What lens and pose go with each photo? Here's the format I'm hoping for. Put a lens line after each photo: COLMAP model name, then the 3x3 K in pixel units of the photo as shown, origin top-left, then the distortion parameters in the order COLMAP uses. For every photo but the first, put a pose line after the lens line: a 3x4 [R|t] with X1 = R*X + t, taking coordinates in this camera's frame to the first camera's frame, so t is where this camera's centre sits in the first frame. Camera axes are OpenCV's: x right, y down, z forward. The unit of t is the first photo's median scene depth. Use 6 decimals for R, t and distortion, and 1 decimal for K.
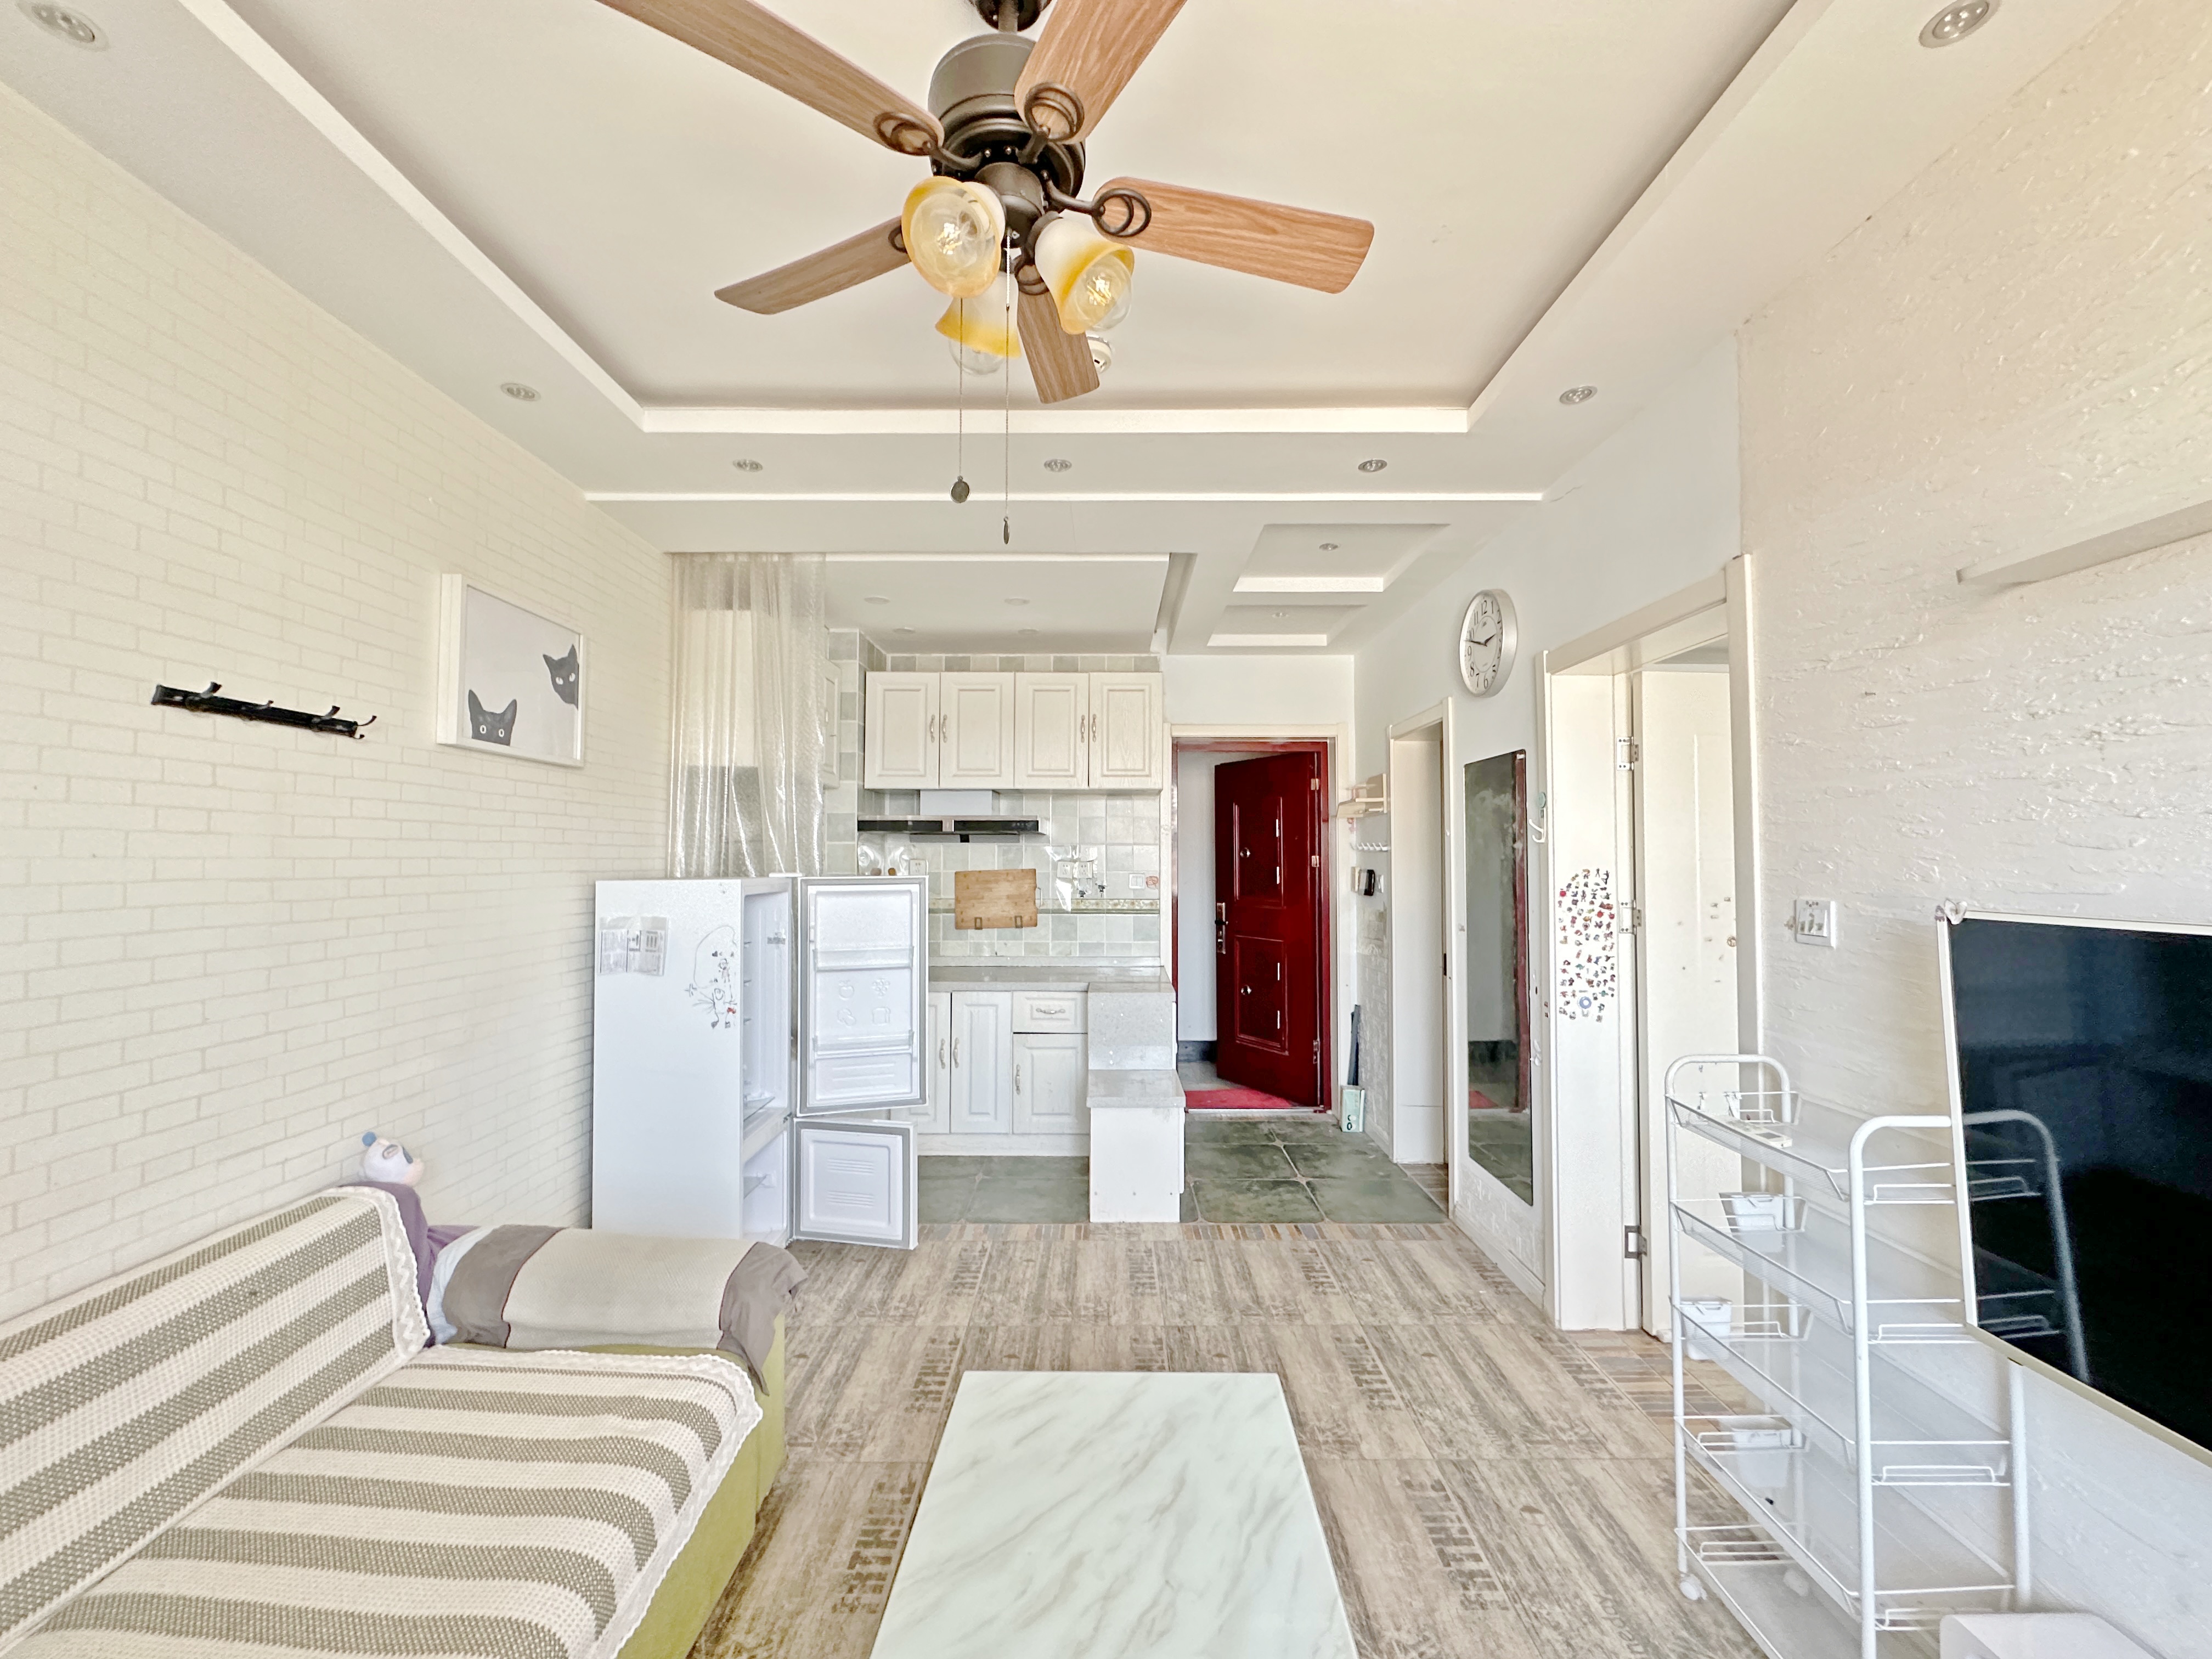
lens RADIAL K [[881.5, 0, 1105.4], [0, 881.5, 835.3], [0, 0, 1]] dist [-0.004347, -0.000010]
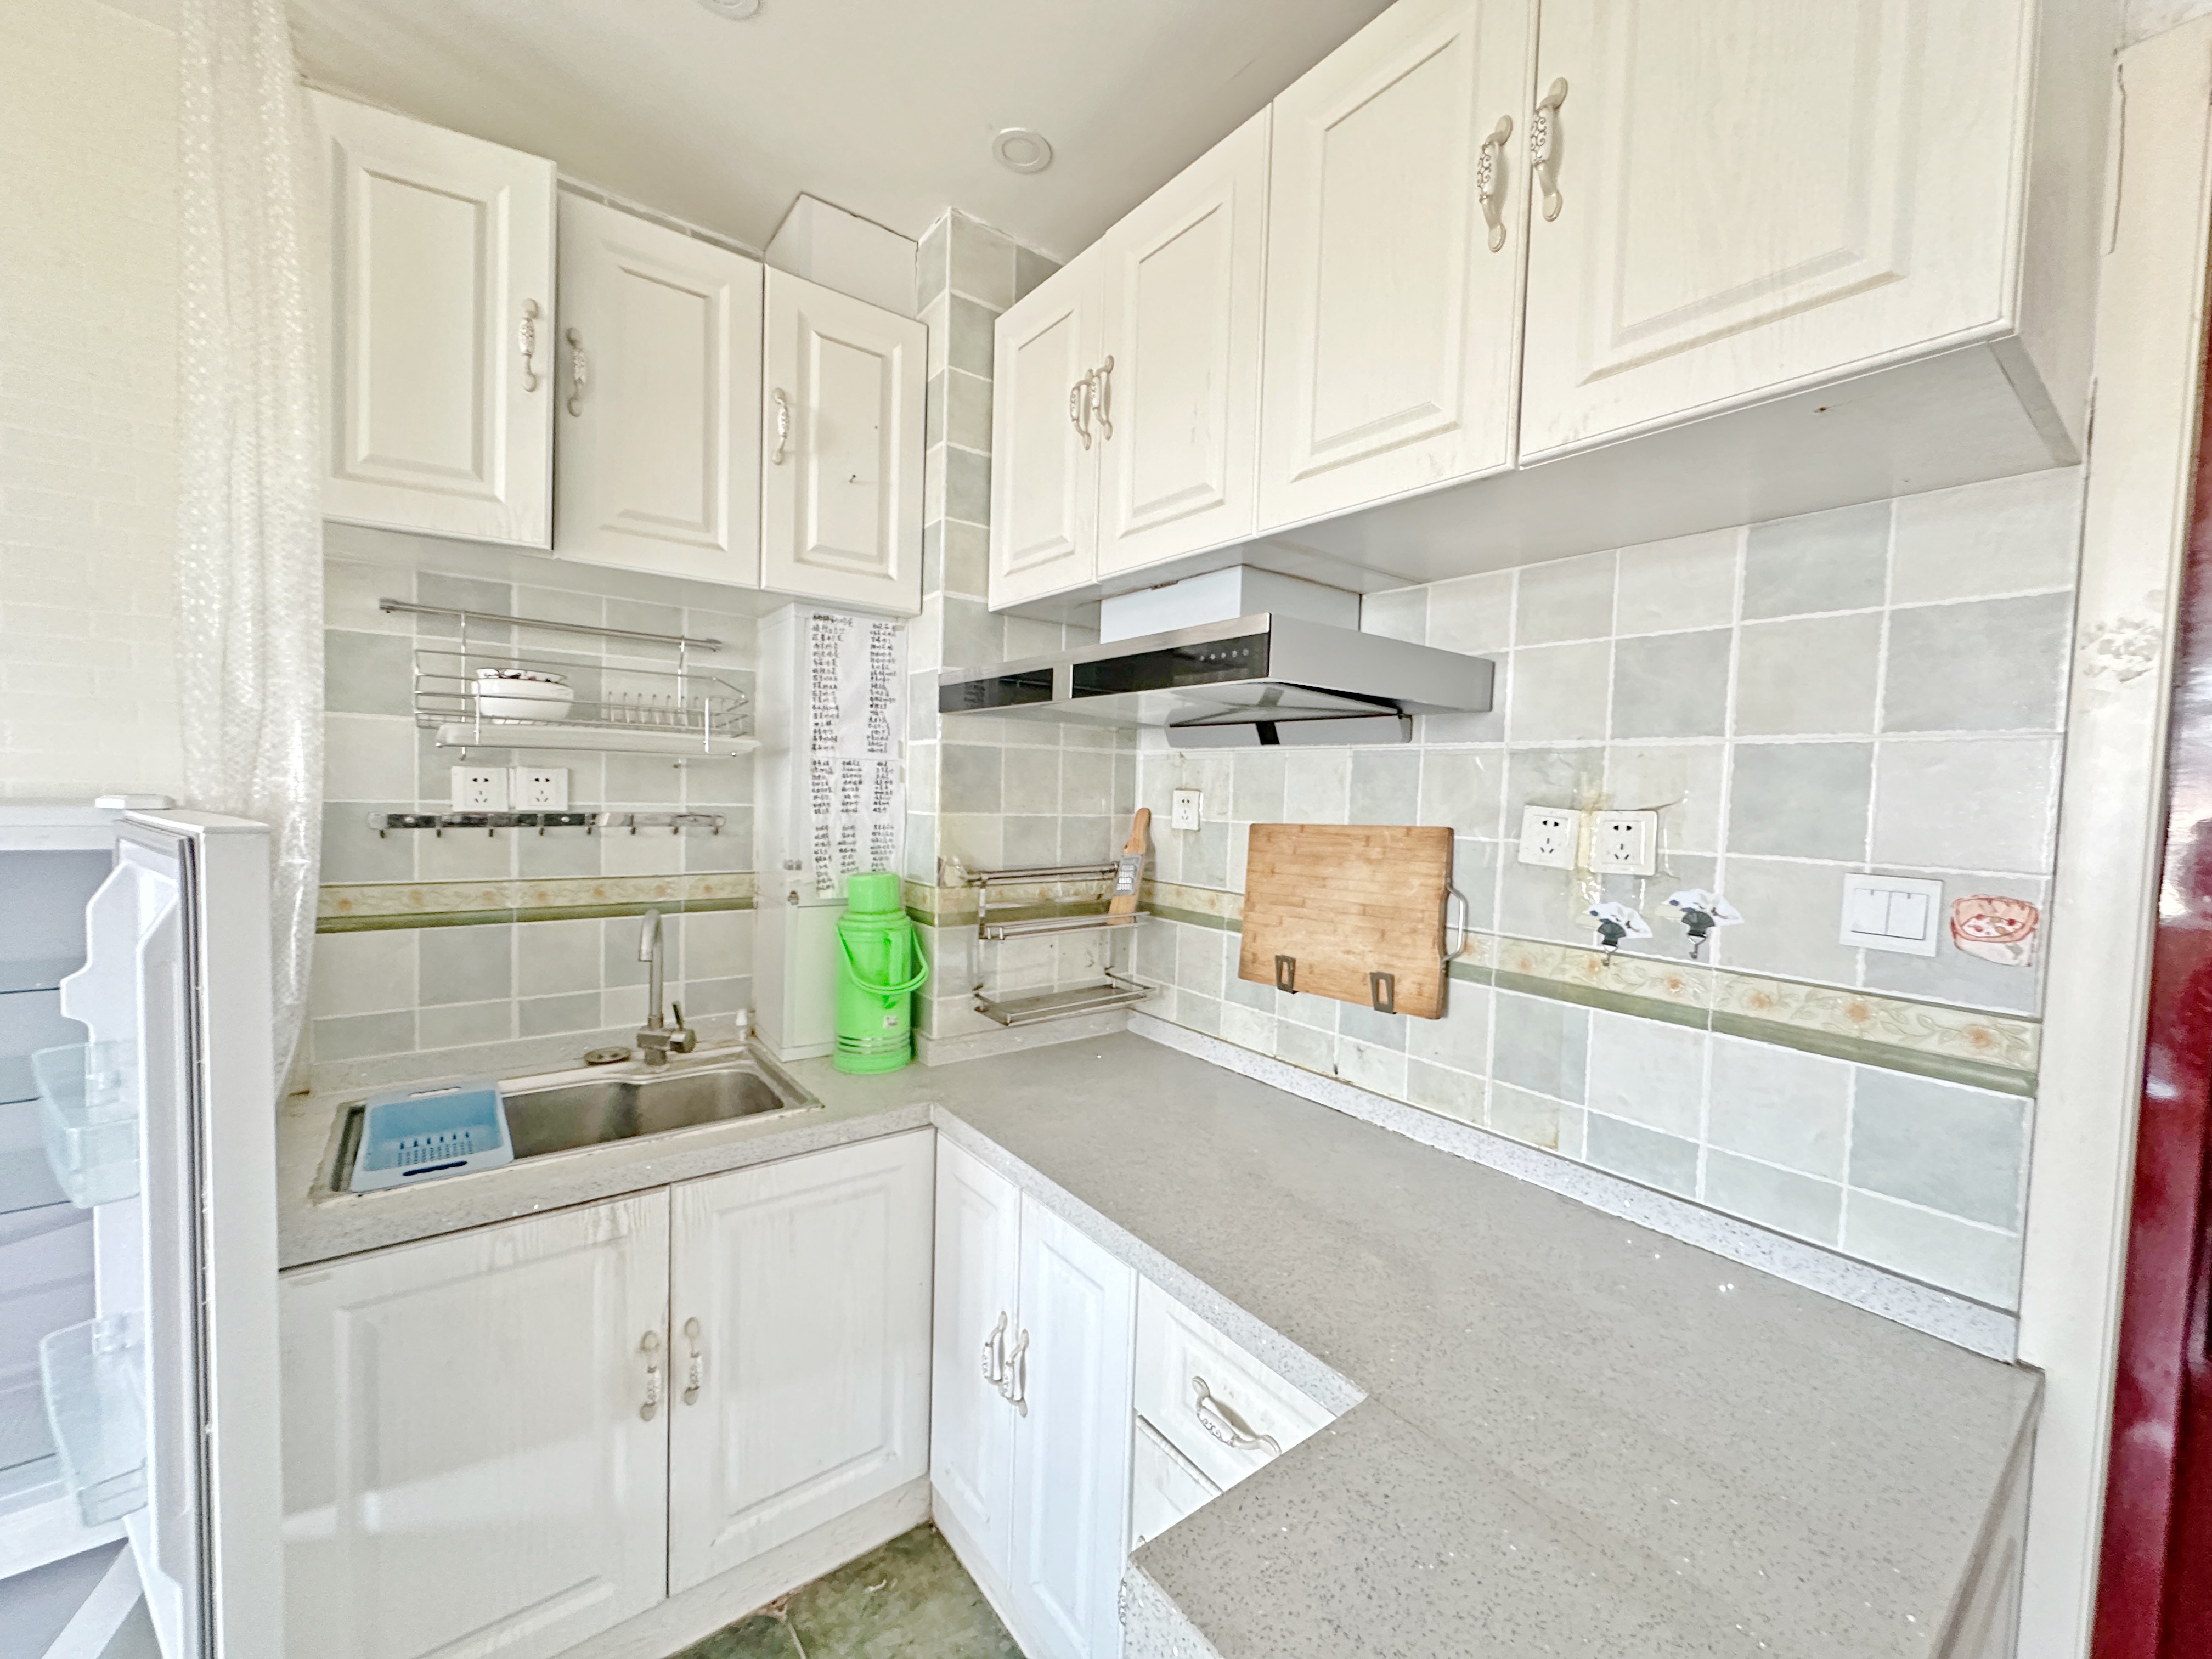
lens RADIAL K [[881.5, 0, 1101.8], [0, 881.5, 826.9], [0, 0, 1]] dist [-0.004347, -0.000010]
pose [[0.603048, 0.048327, -0.796240, 0.087075], [-0.004630, 0.998358, 0.057088, 0.021690], [0.797691, -0.030740, 0.602282, 0.728389]]
